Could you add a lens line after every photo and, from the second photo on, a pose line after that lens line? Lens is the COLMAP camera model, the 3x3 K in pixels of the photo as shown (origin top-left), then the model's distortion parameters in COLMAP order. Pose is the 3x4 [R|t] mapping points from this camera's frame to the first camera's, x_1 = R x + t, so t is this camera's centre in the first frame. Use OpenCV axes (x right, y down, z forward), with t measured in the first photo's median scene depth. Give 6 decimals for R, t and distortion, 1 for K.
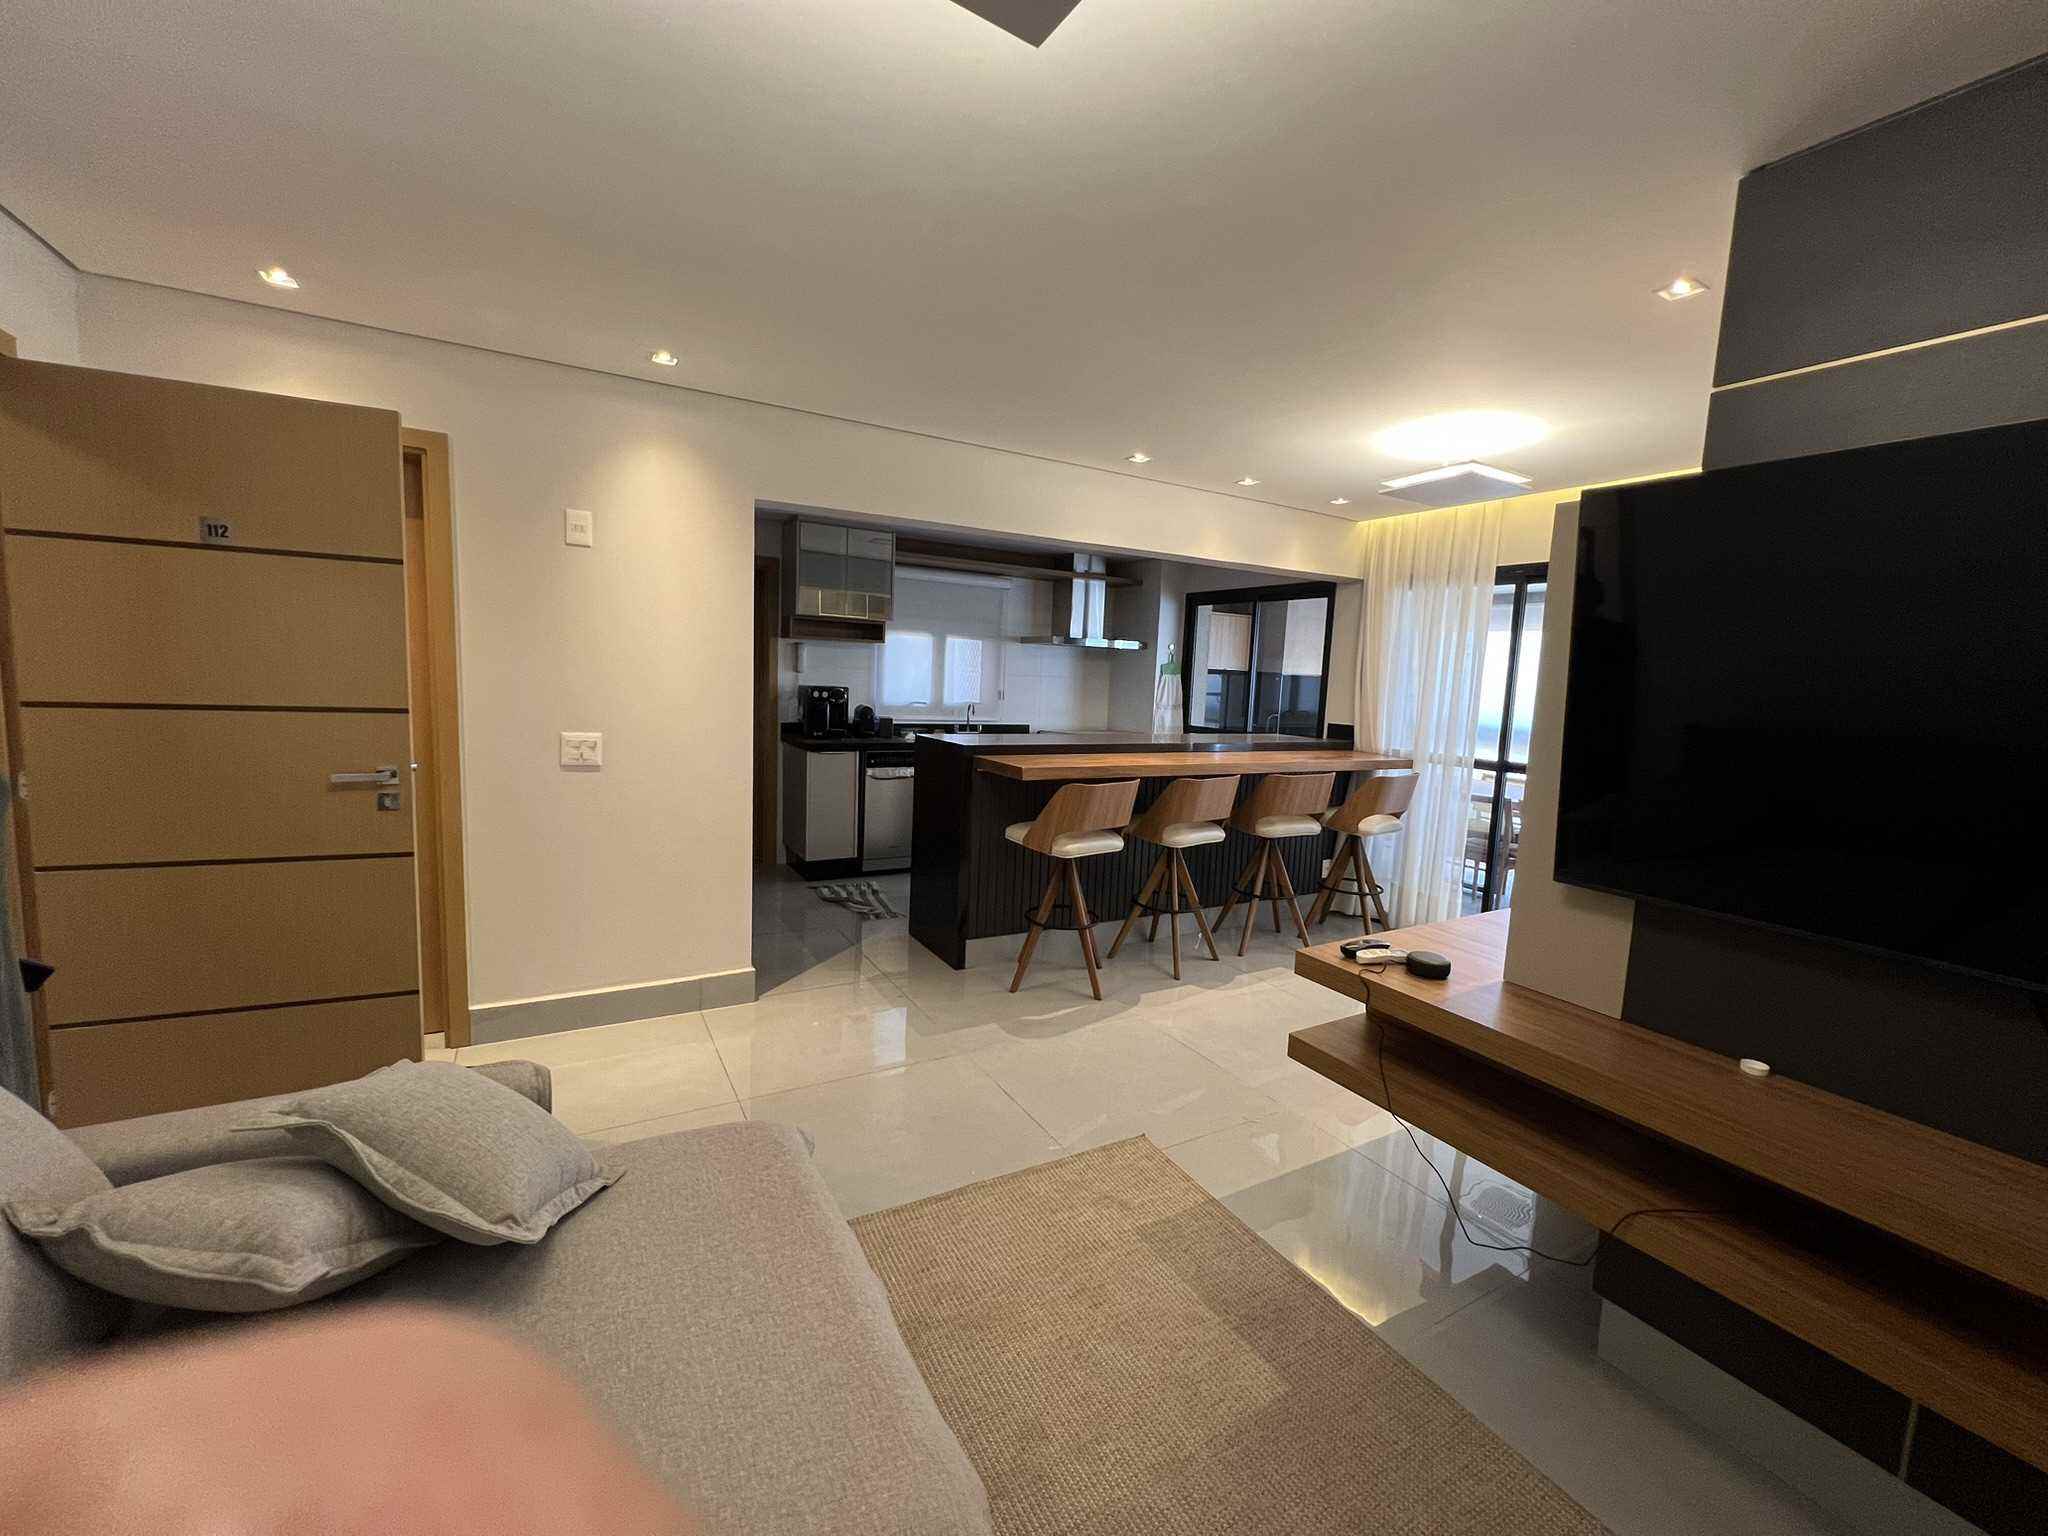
lens RADIAL K [[826.9, 0, 1024.0], [0, 826.9, 768.0], [0, 0, 1]] dist [0.000057, -0.000006]
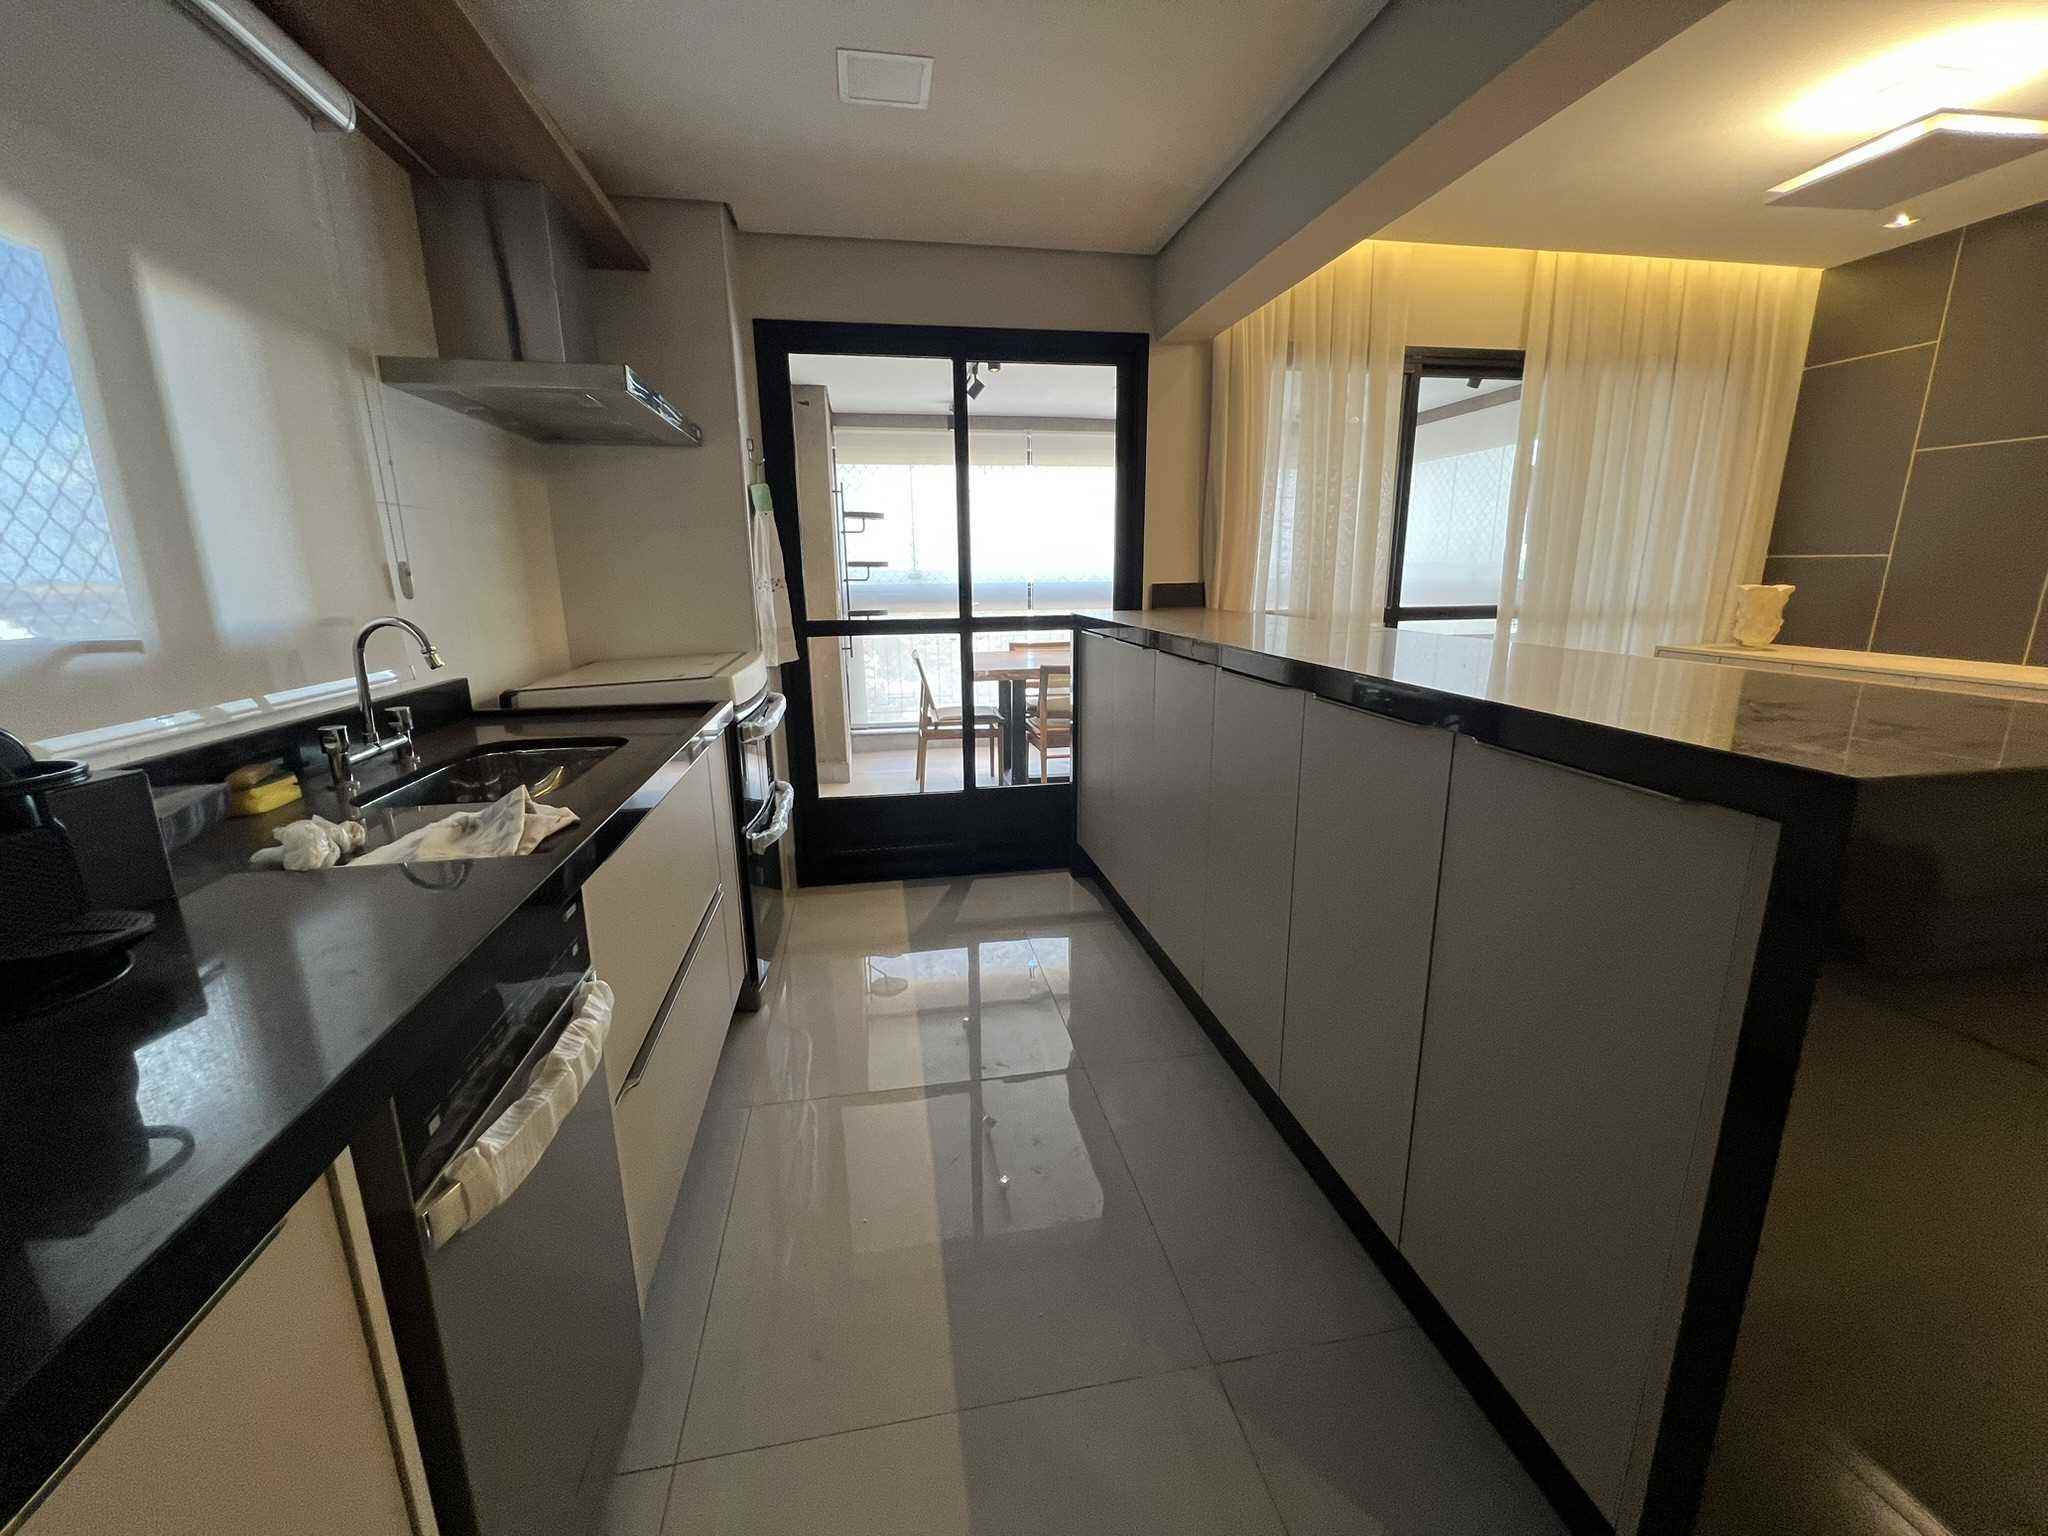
lens RADIAL K [[818.5, 0, 1024.0], [0, 818.5, 768.0], [0, 0, 1]] dist [-0.015461, -0.000008]
pose [[0.335602, -0.266707, 0.903459, -0.236665], [0.126092, 0.963170, 0.237496, -0.074494], [-0.933527, 0.034215, 0.356871, 0.819840]]
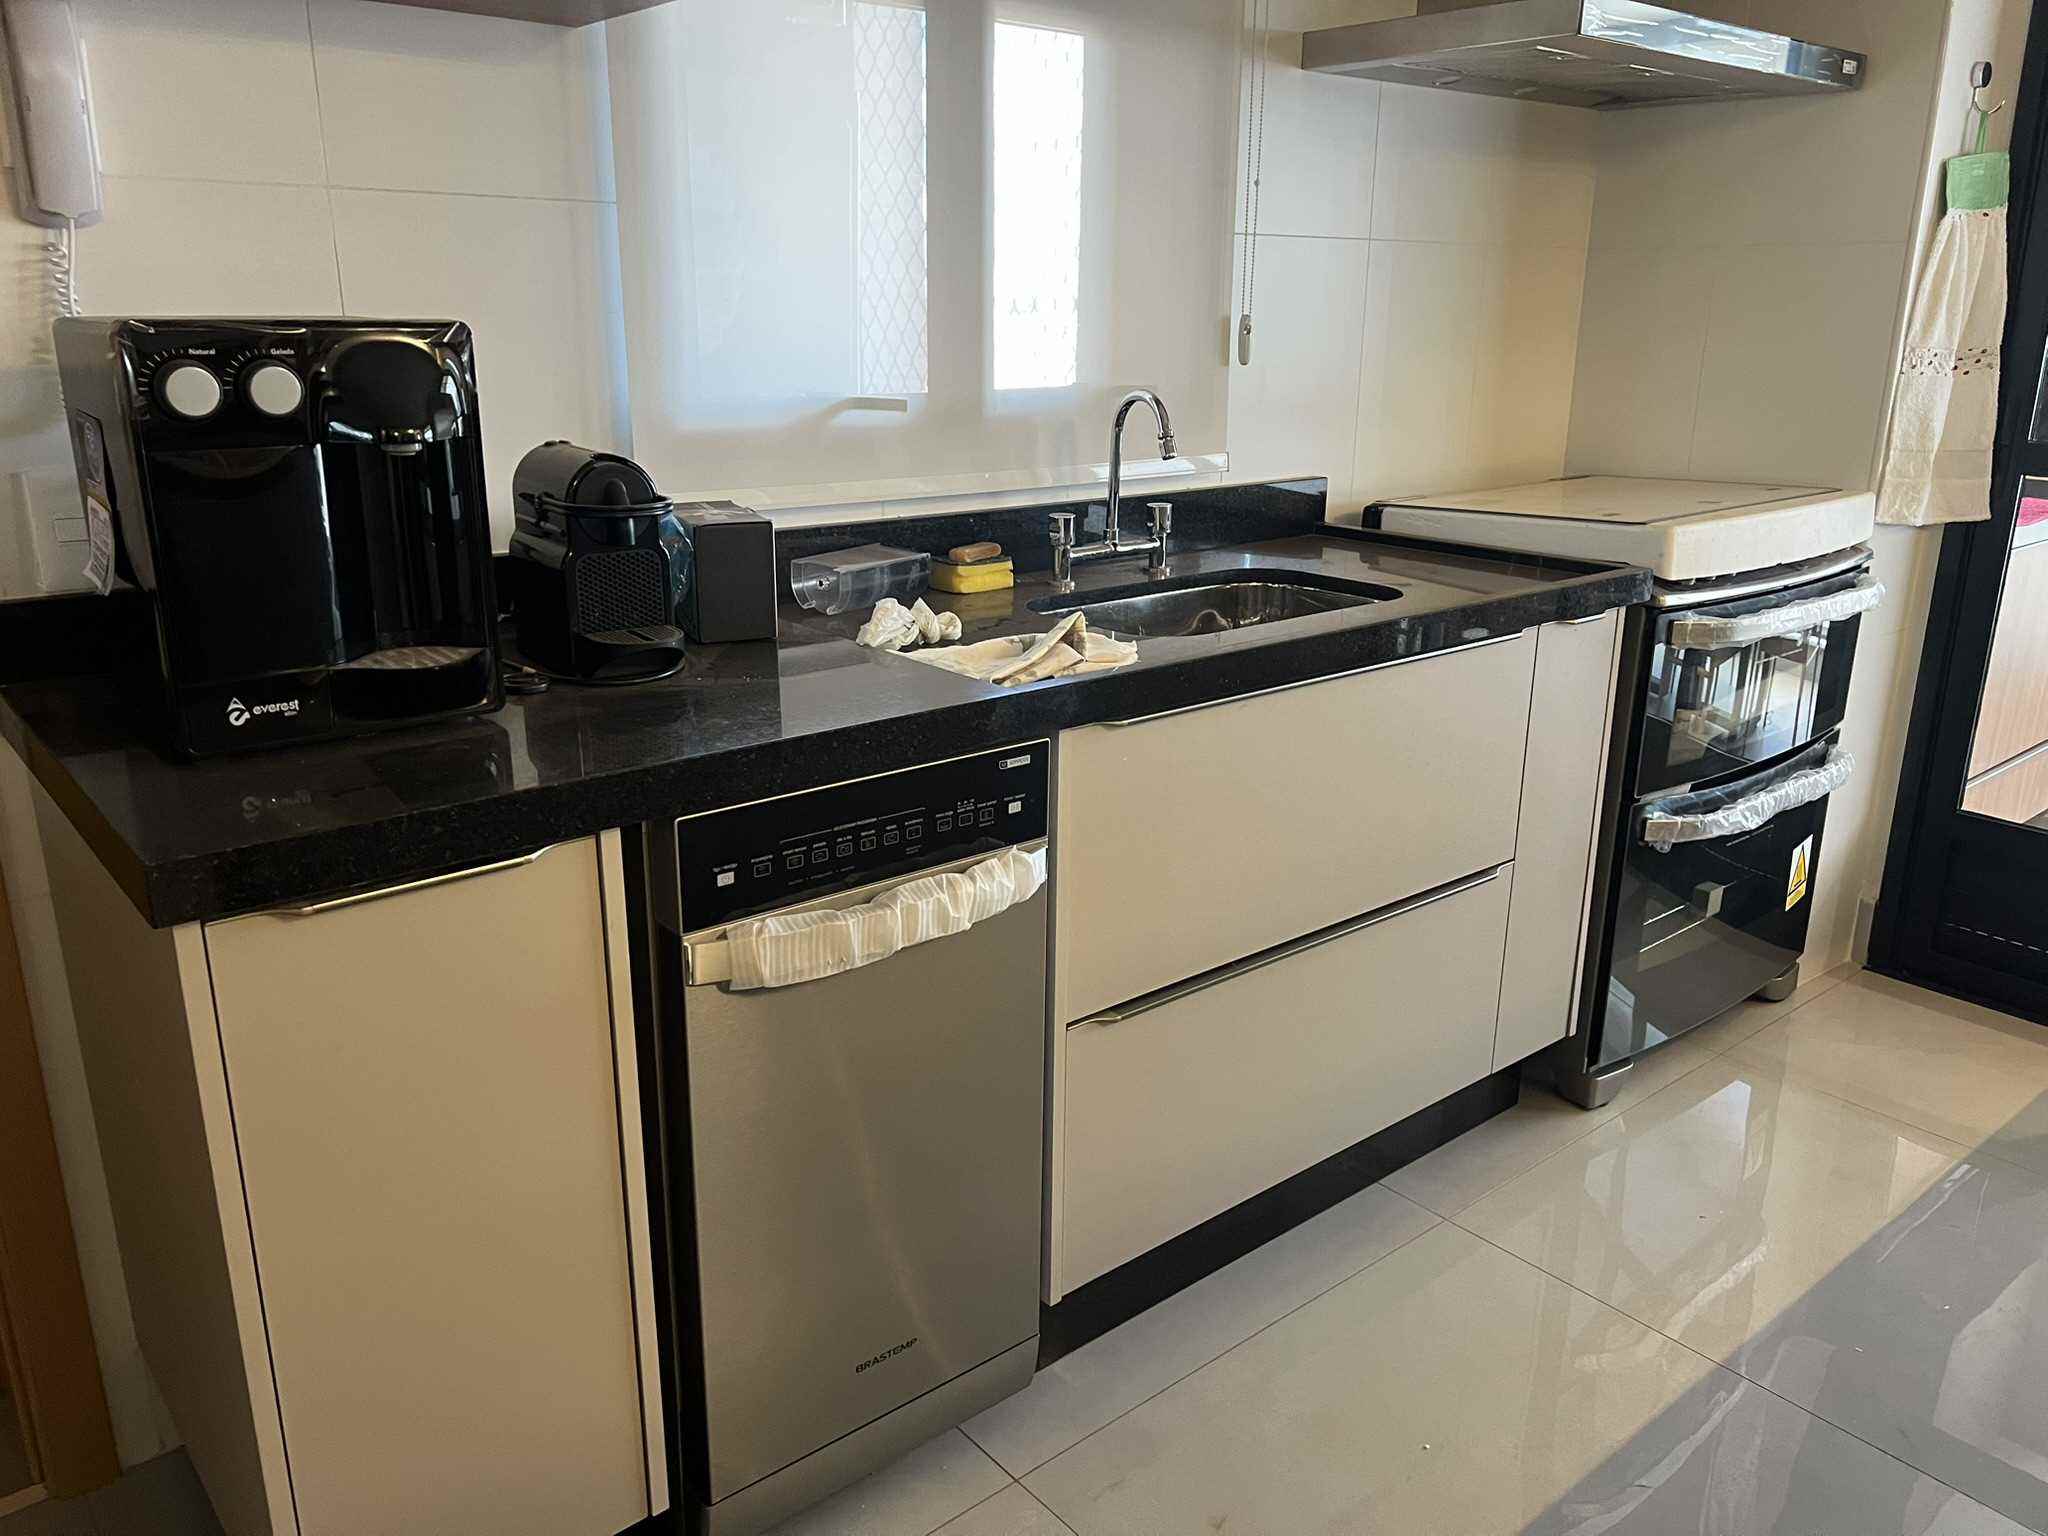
lens RADIAL K [[1528.3, 0, 1024.0], [0, 1528.3, 768.0], [0, 0, 1]] dist [0.021374, -0.000056]
pose [[0.986050, -0.082856, 0.144358, -0.159737], [0.054155, 0.979808, 0.192467, -0.067595], [-0.157390, -0.181964, 0.970627, 0.708461]]
